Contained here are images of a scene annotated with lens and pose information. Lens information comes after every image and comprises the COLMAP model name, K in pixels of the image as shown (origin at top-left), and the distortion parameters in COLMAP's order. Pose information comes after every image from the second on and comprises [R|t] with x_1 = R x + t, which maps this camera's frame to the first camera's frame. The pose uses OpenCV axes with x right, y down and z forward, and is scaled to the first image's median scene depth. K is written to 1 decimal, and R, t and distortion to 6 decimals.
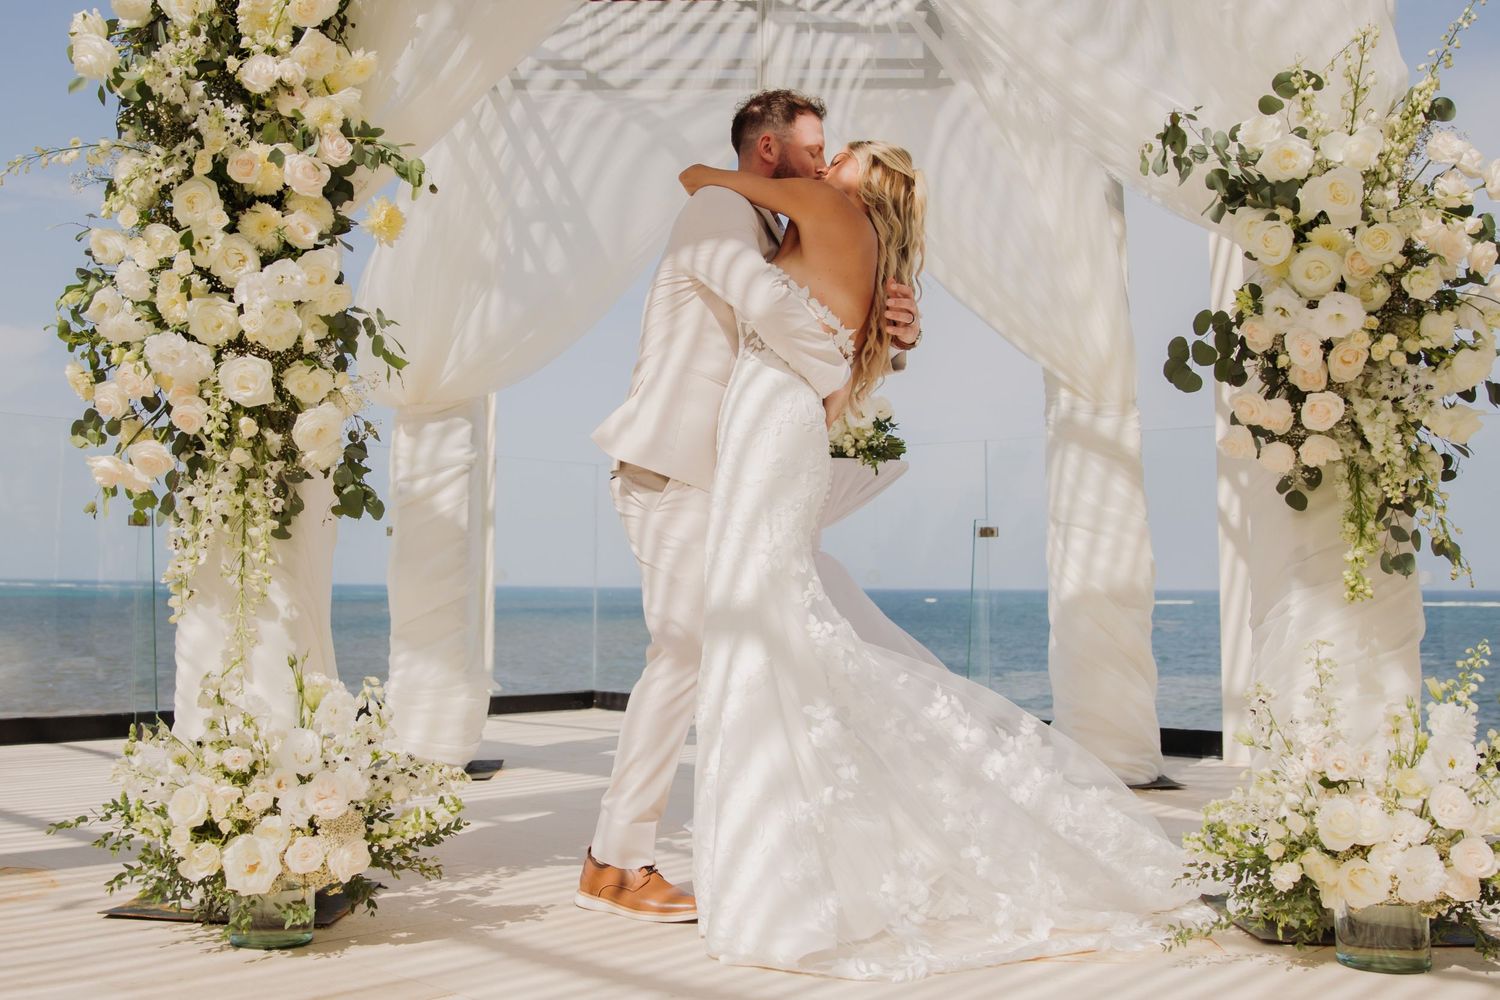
lens RADIAL K [[1589.1, 0, 750.0], [0, 1589.1, 500.0], [0, 0, 1]] dist [-0.061640, 0.018514]
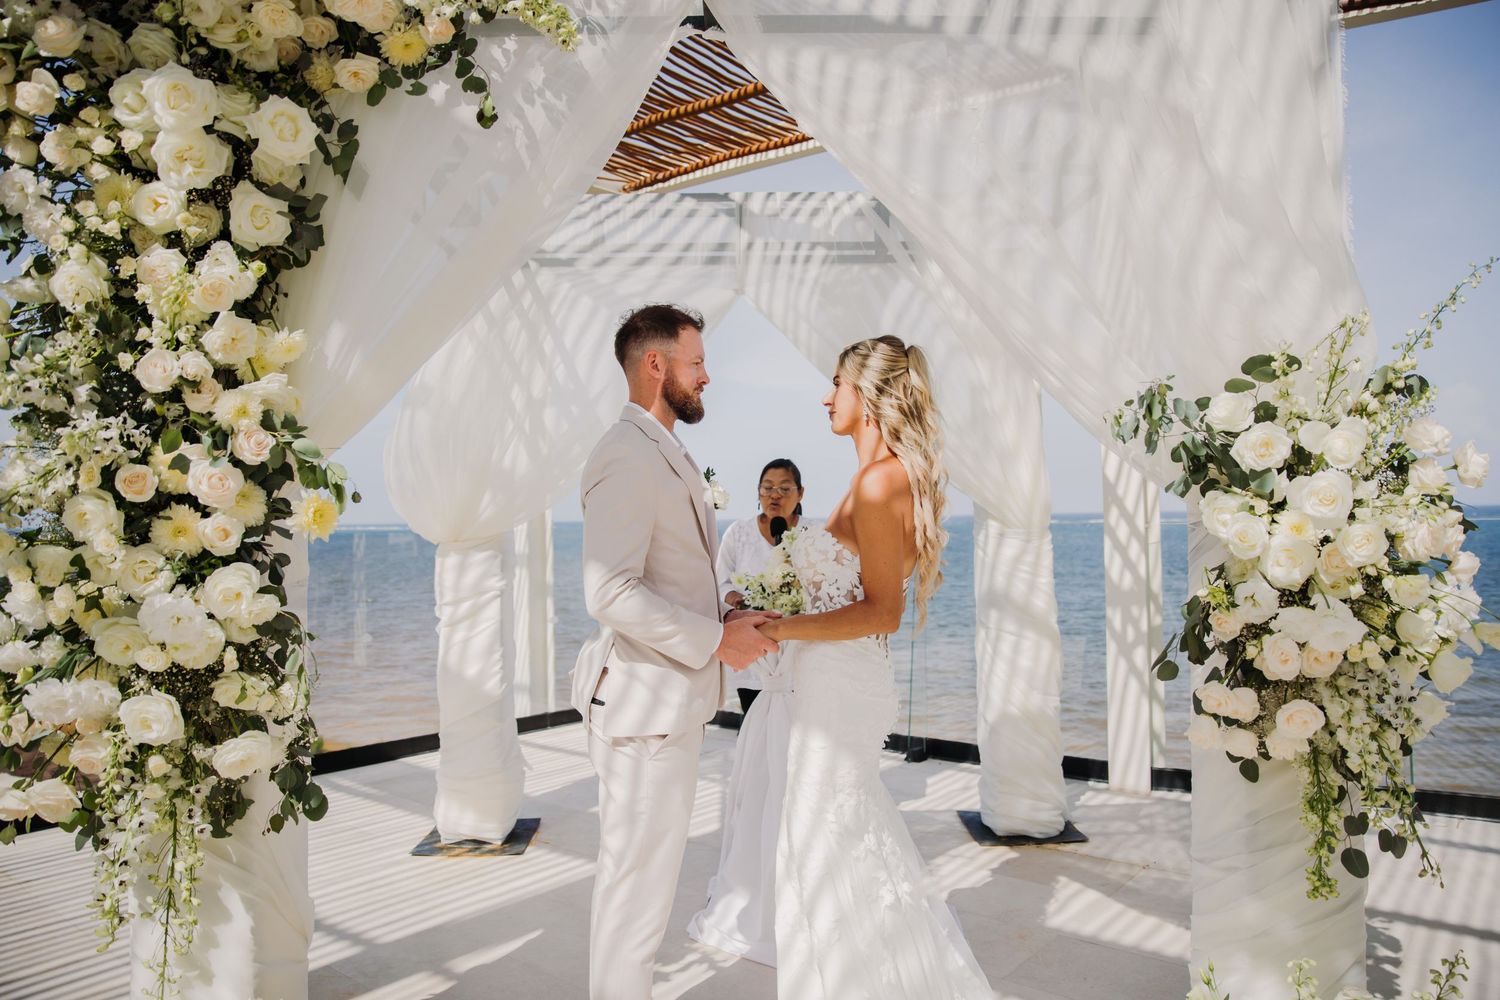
lens RADIAL K [[993.6, 0, 800.9], [0, 993.6, 502.7], [0, 0, 1]] dist [-0.034884, 0.000350]
pose [[0.999269, -0.007477, 0.037495, 0.036404], [0.004951, 0.997739, 0.067021, -0.227877], [-0.037911, -0.066786, 0.997047, 0.413615]]
